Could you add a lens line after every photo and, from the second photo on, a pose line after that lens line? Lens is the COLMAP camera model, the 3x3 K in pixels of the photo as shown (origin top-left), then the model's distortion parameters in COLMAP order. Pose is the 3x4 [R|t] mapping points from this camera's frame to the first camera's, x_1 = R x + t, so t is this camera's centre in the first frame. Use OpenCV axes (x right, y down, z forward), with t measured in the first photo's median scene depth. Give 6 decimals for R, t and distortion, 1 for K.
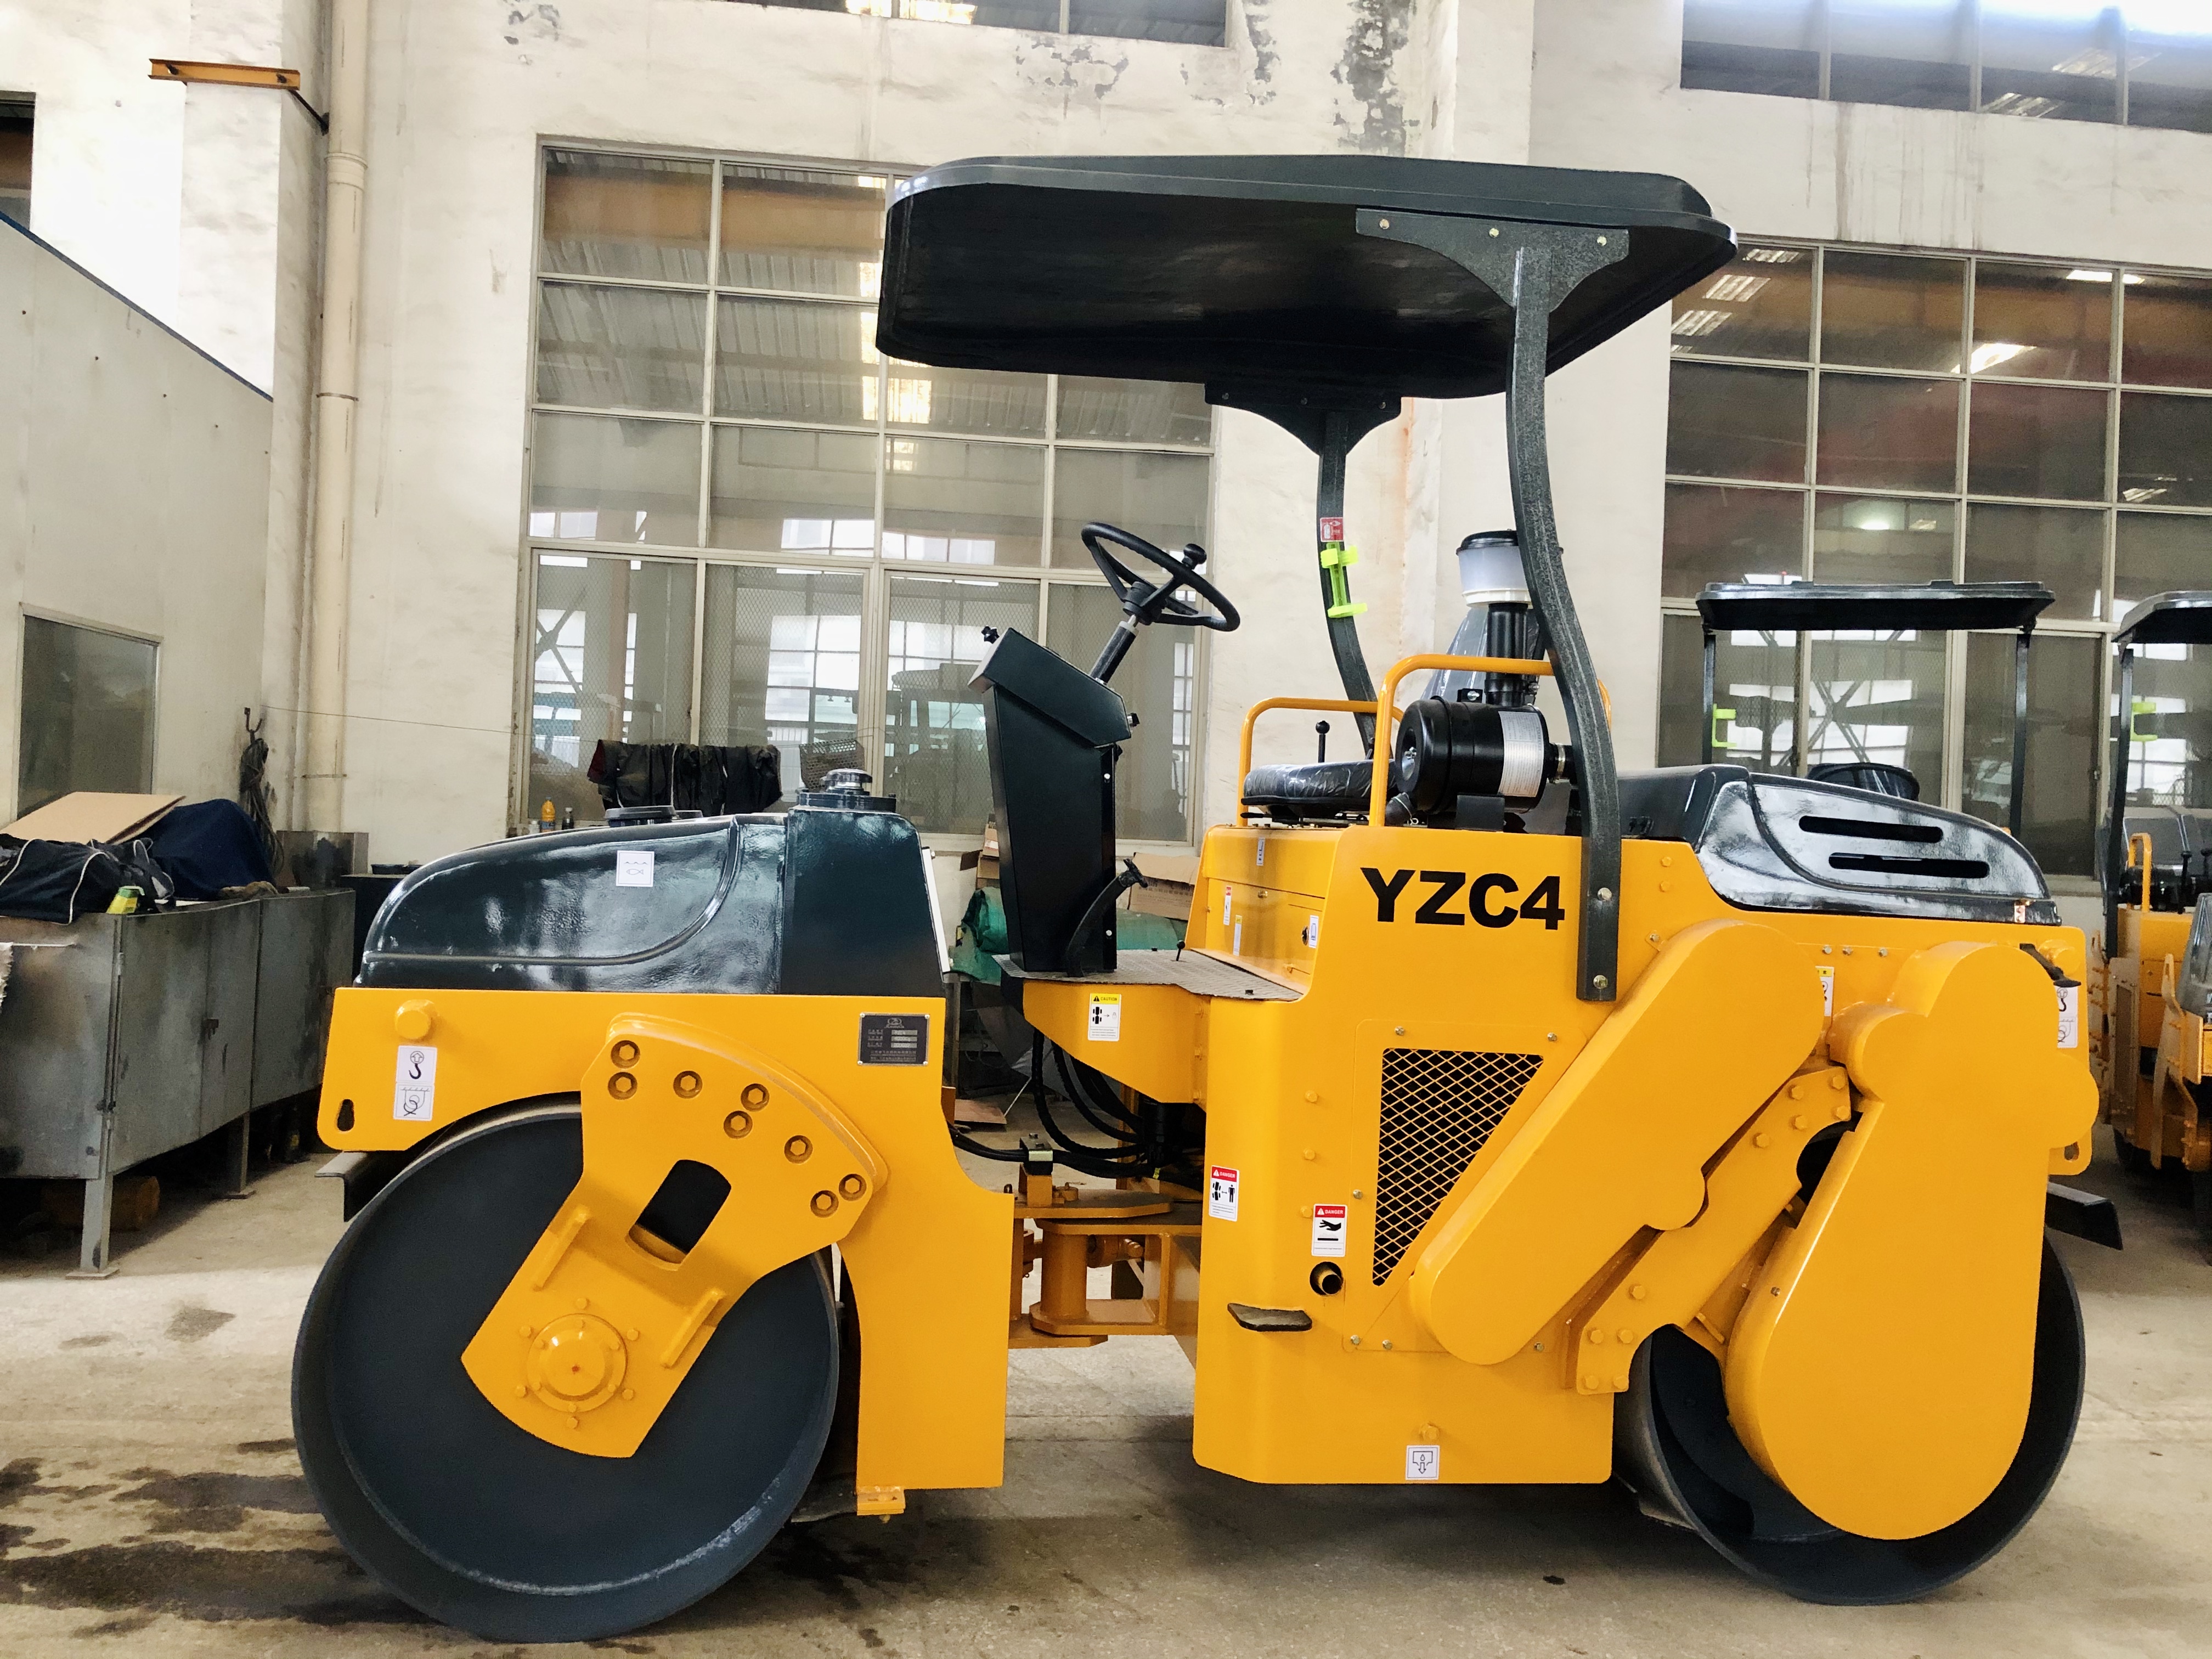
lens RADIAL K [[1817.7, 0, 1104.9], [0, 1817.7, 818.0], [0, 0, 1]] dist [0.053337, -0.062065]
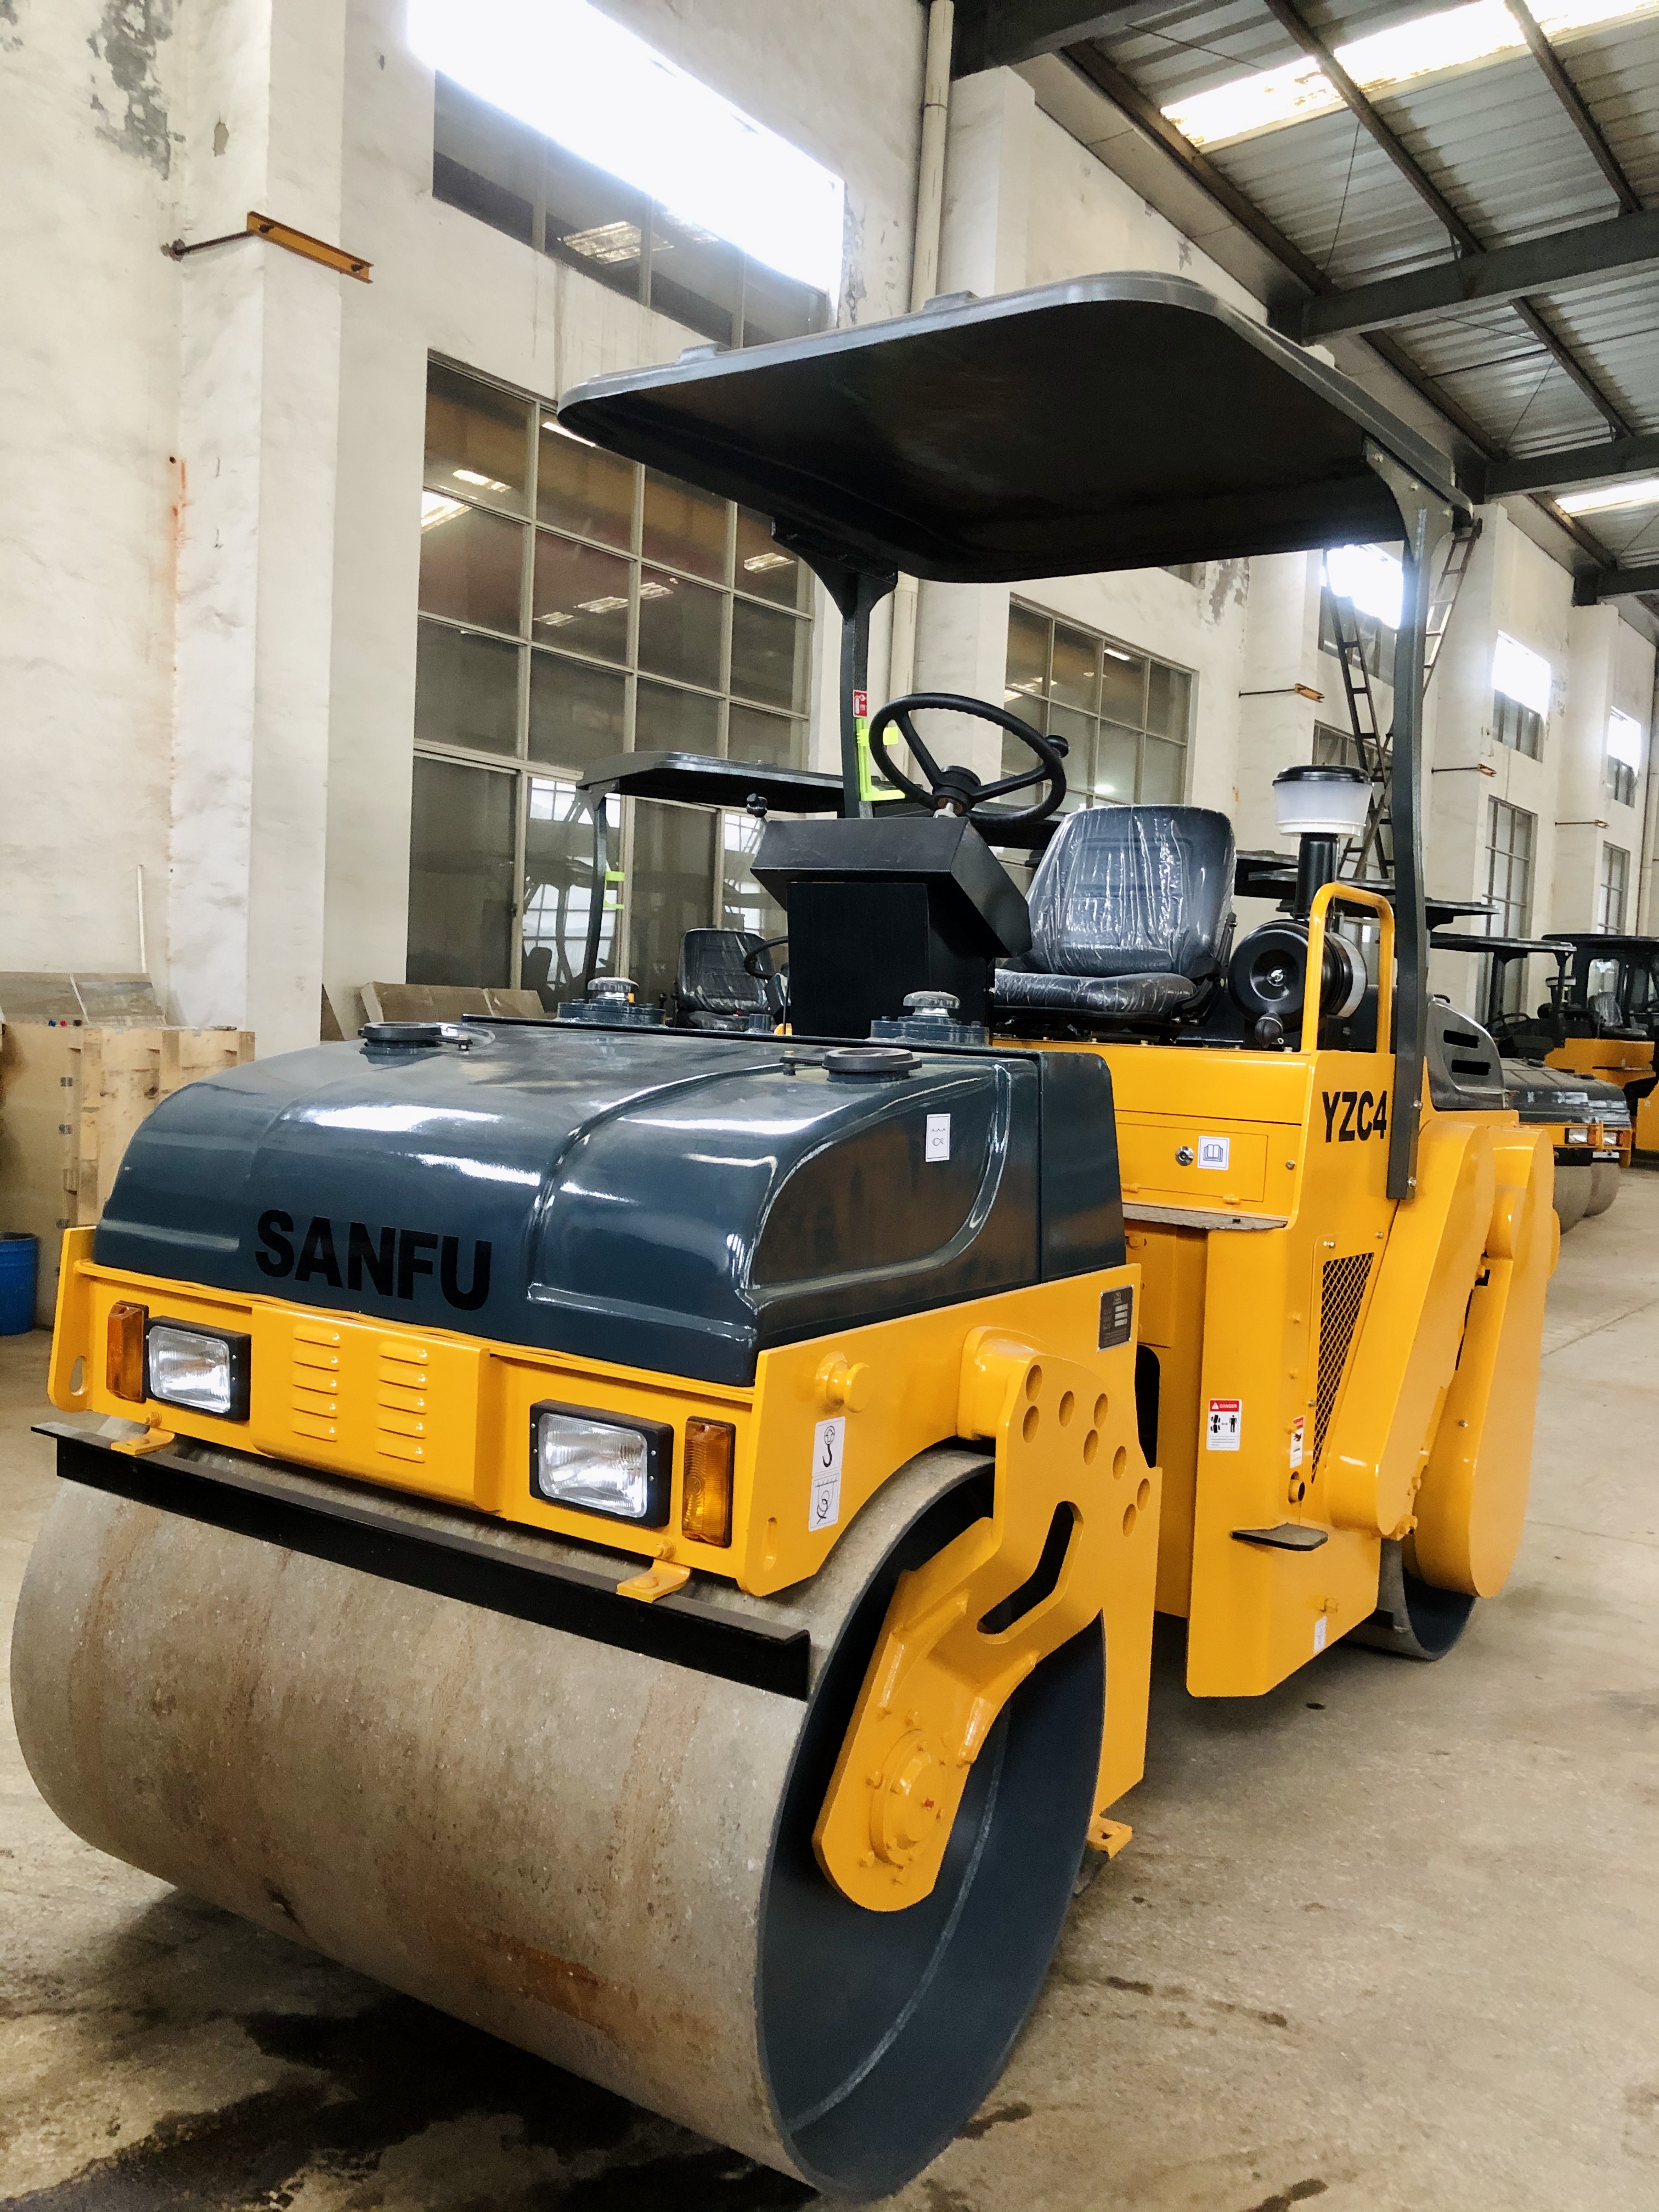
lens RADIAL K [[1817.7, 0, 834.8], [0, 1817.7, 1115.1], [0, 0, 1]] dist [0.053337, -0.062065]
pose [[0.672914, -0.053015, 0.737818, -0.798715], [-0.022682, 0.995481, 0.092215, -0.048102], [-0.739373, -0.078788, 0.668671, 0.506597]]
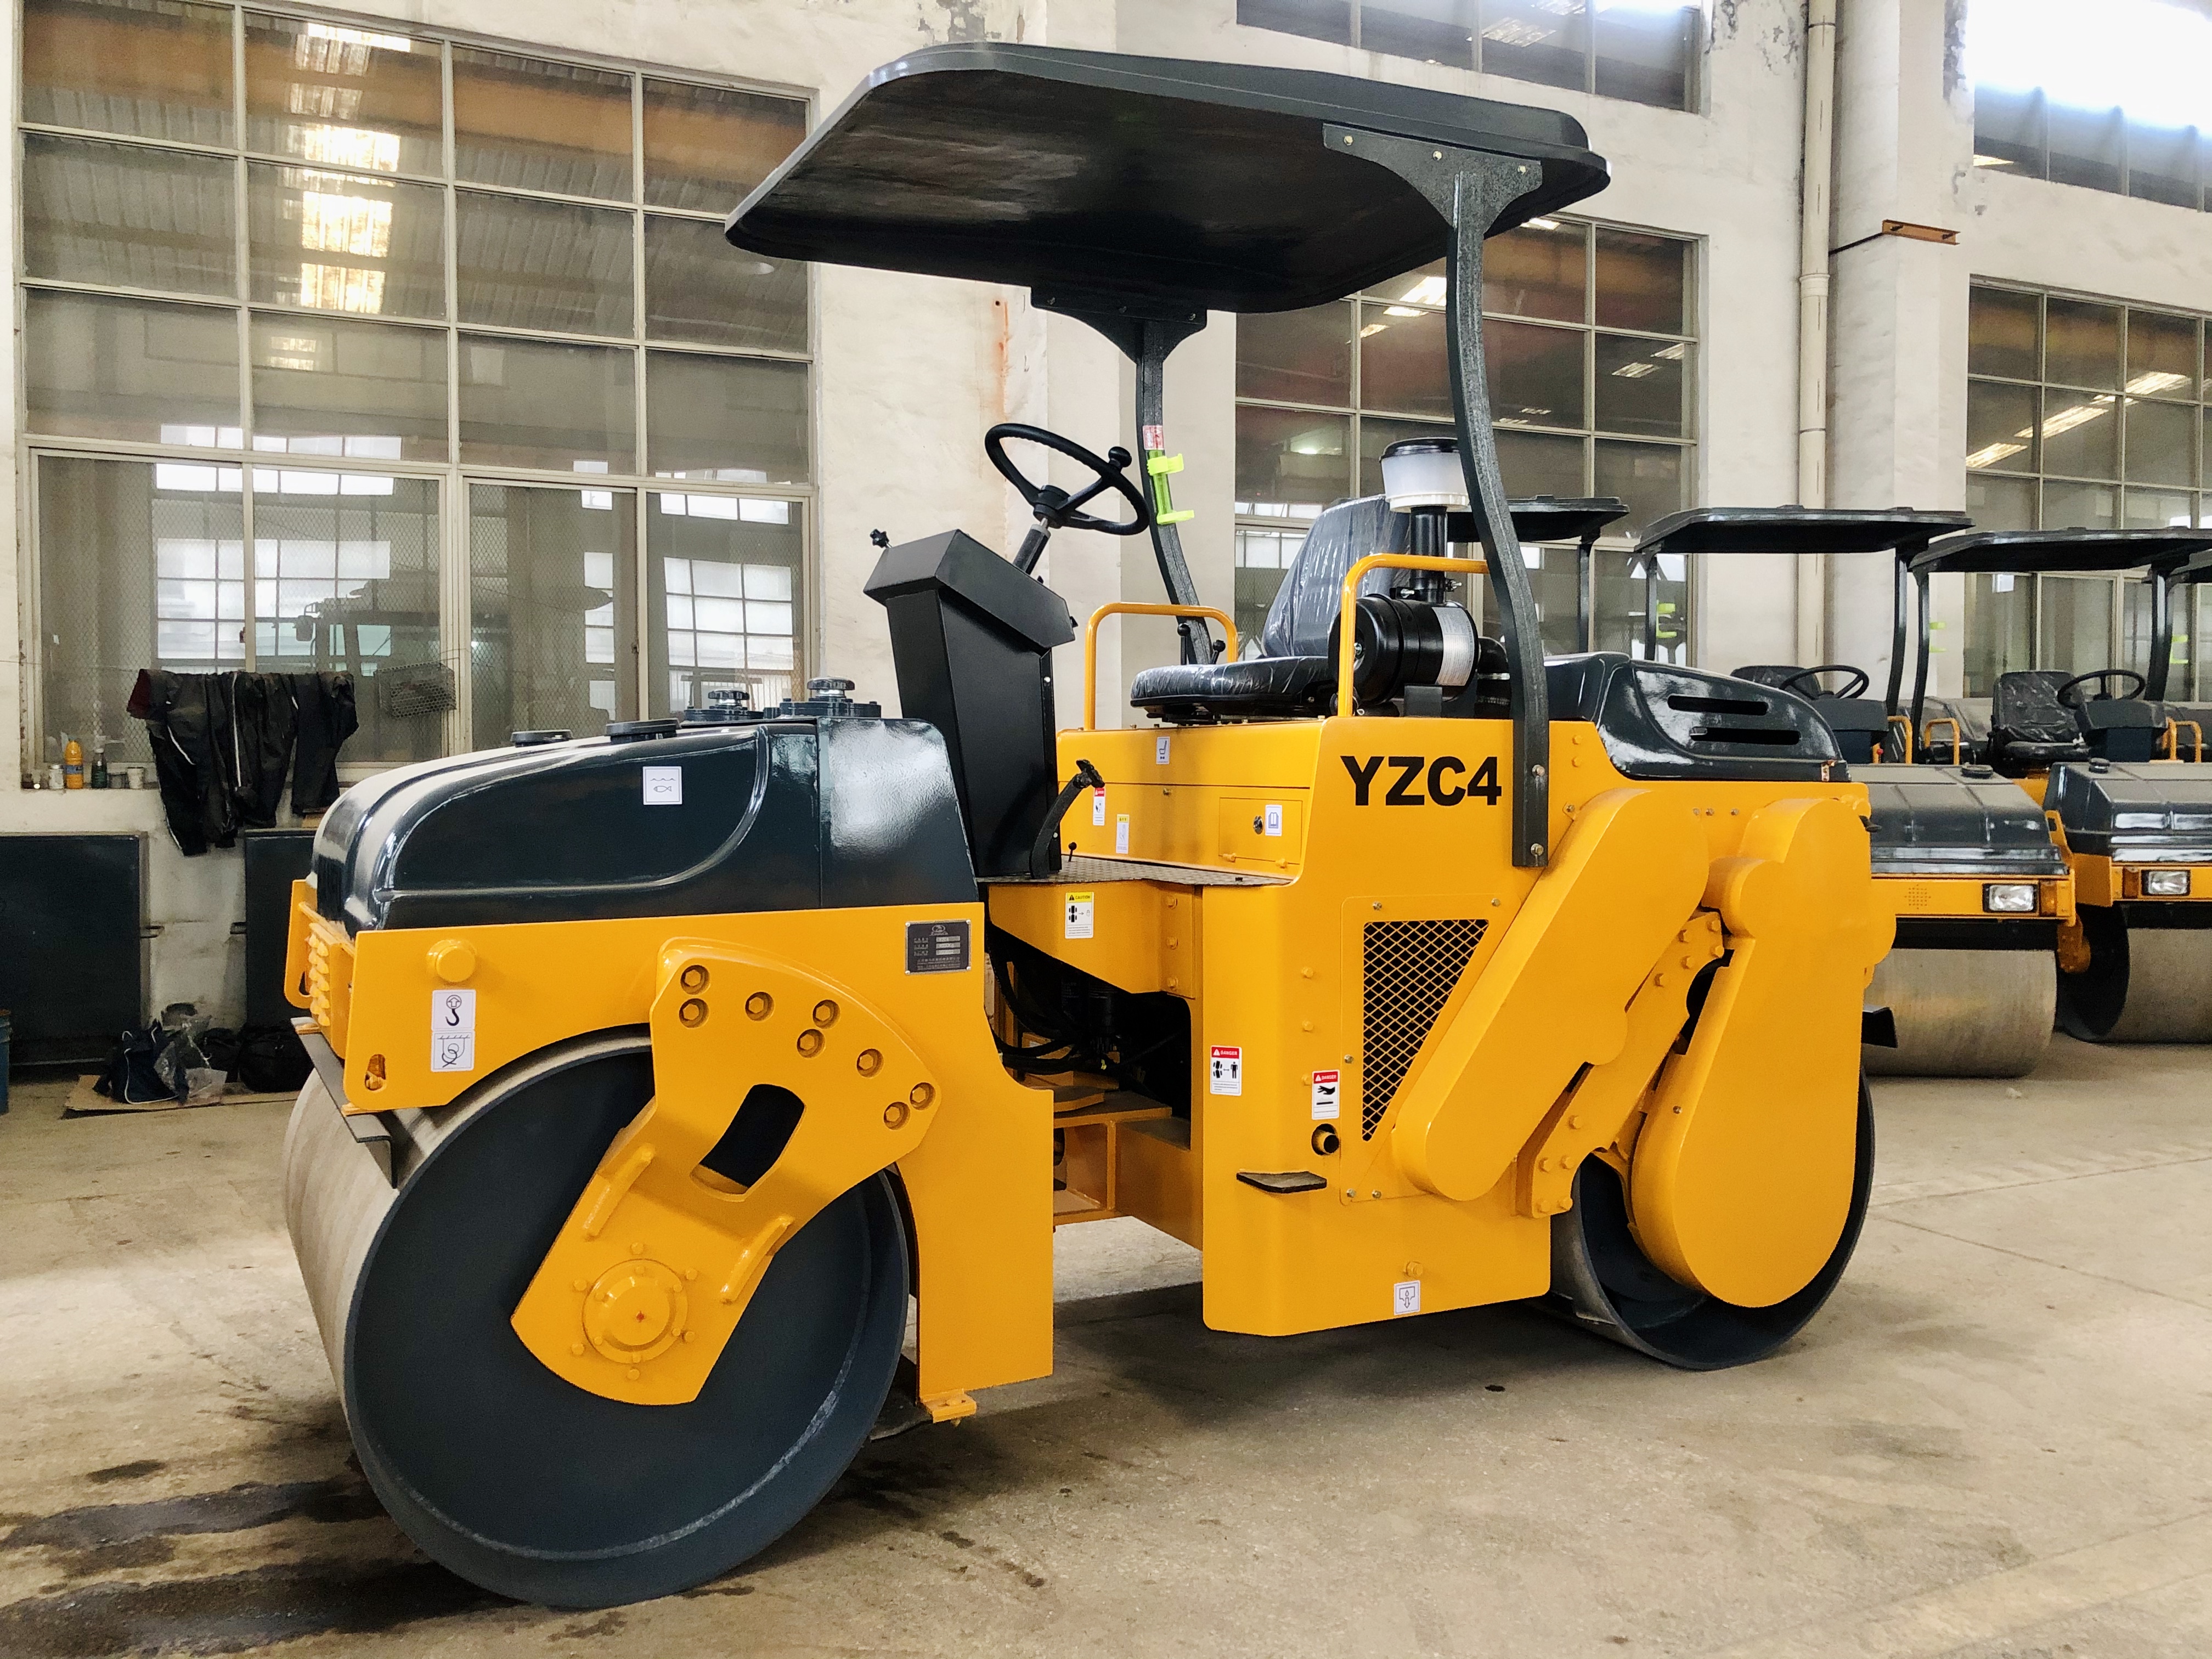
lens RADIAL K [[1803.7, 0, 1121.4], [0, 1803.7, 822.8], [0, 0, 1]] dist [0.075285, -0.097727]
pose [[0.945507, -0.051715, 0.321469, -0.319202], [0.036680, 0.997939, 0.052657, 0.006038], [-0.323529, -0.037996, 0.945455, 0.039156]]
